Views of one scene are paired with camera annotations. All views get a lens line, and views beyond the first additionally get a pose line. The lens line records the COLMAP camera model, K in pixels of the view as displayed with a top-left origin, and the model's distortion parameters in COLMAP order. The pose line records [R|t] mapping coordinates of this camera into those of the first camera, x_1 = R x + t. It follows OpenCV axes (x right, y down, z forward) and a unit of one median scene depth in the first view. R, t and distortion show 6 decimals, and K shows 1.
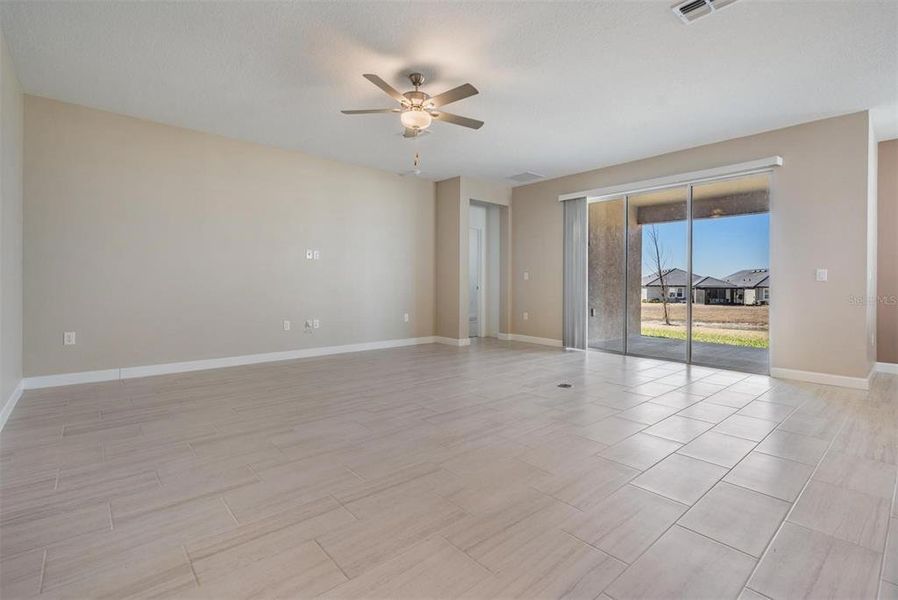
lens RADIAL K [[411.1, 0, 447.4], [0, 411.1, 296.2], [0, 0, 1]] dist [-0.002030, 0.000938]
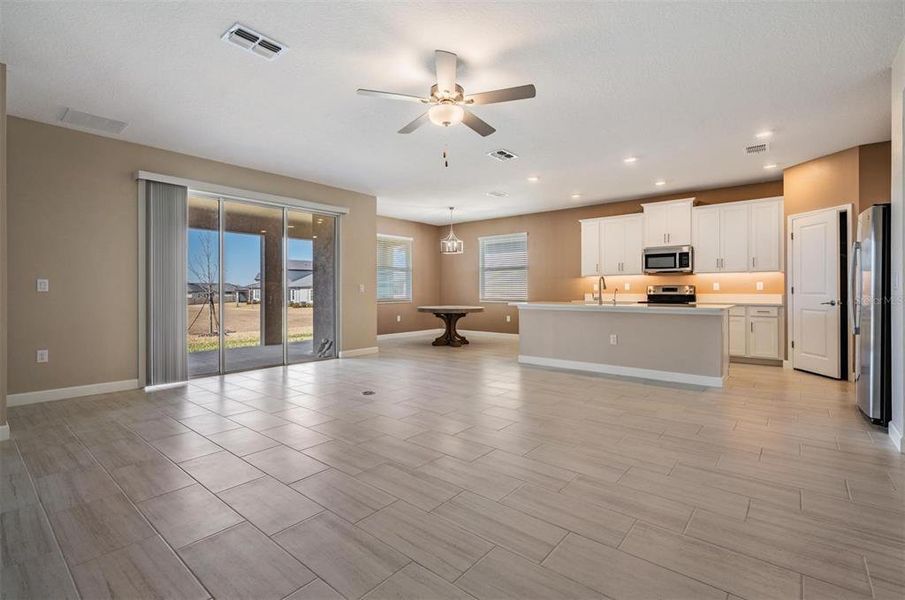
lens RADIAL K [[420.1, 0, 449.2], [0, 420.1, 289.6], [0, 0, 1]] dist [0.003450, 0.000227]
pose [[-0.151529, -0.001104, 0.988452, -0.556491], [0.036695, 0.999304, 0.006742, -0.030806], [-0.987771, 0.037293, -0.151383, 0.644494]]
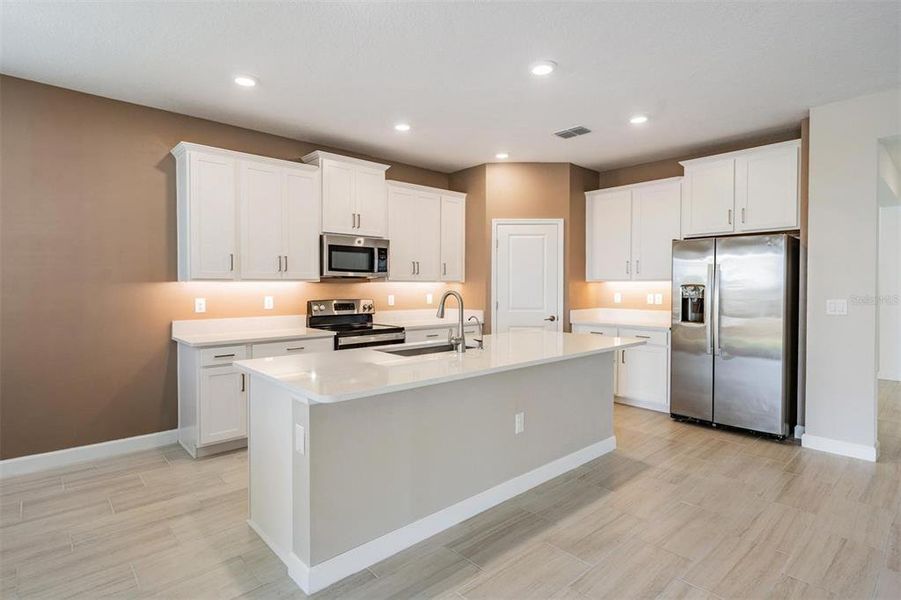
lens RADIAL K [[465.1, 0, 451.2], [0, 465.1, 291.3], [0, 0, 1]] dist [-0.000686, 0.000217]
pose [[-0.999724, -0.005366, -0.022883, 0.356342], [-0.006508, 0.998723, 0.050106, -0.066504], [0.022585, 0.050242, -0.998482, 0.642742]]
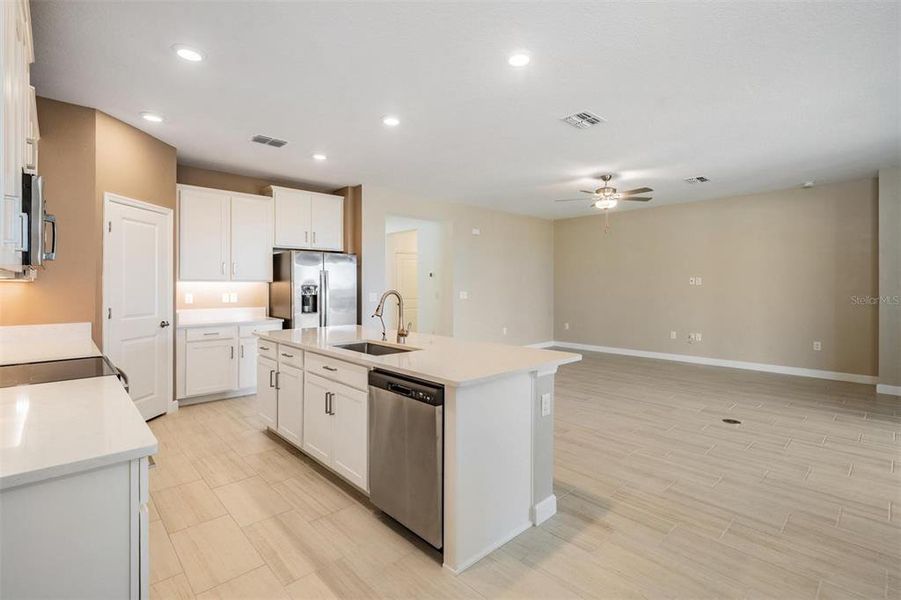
lens RADIAL K [[412.4, 0, 448.9], [0, 412.4, 296.2], [0, 0, 1]] dist [-0.002030, 0.000938]
pose [[0.038280, 0.016894, -0.999124, 0.834129], [-0.036239, 0.999223, 0.015507, -0.044487], [0.998610, 0.035614, 0.038862, 0.200760]]
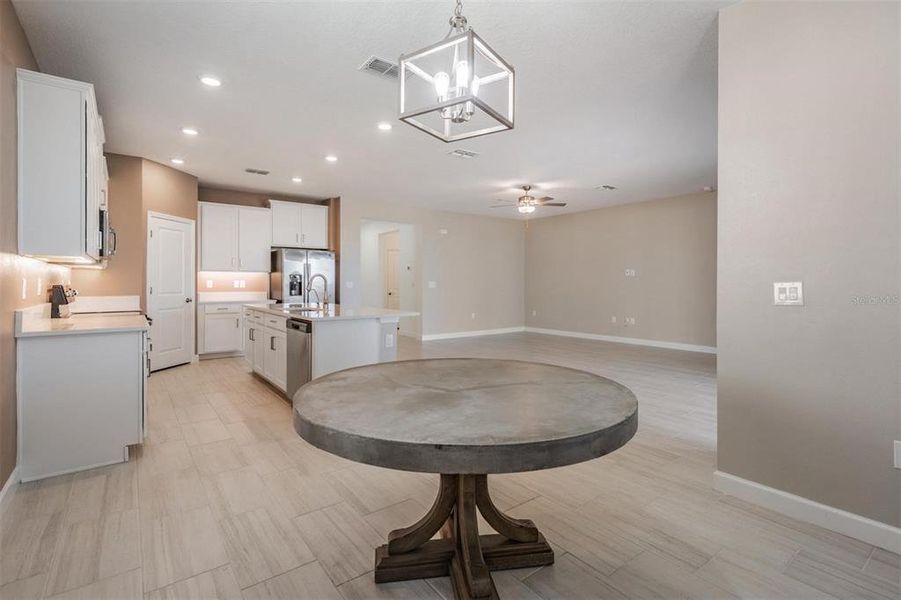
lens RADIAL K [[412.4, 0, 448.9], [0, 412.4, 296.2], [0, 0, 1]] dist [-0.002030, 0.000938]
pose [[-0.058744, 0.022709, -0.998015, 1.077662], [-0.037766, 0.998975, 0.024953, -0.028444], [0.997558, 0.039157, -0.057826, 0.432161]]
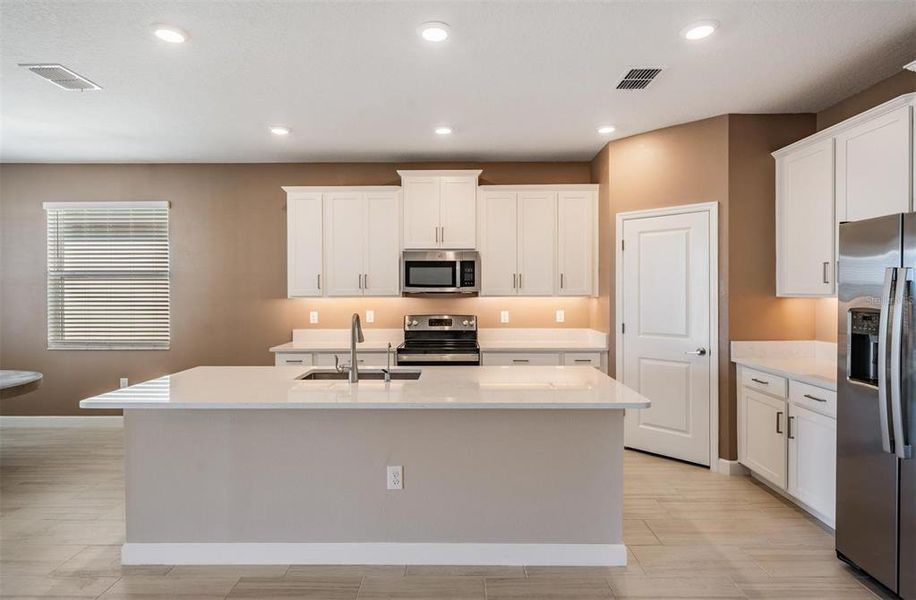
lens RADIAL K [[488.4, 0, 454.2], [0, 488.4, 291.3], [0, 0, 1]] dist [-0.000319, -0.000292]
pose [[-0.742228, -0.001943, 0.670145, -0.041238], [0.023981, 0.999278, 0.029457, -0.074604], [-0.669718, 0.037934, -0.741646, 0.435325]]
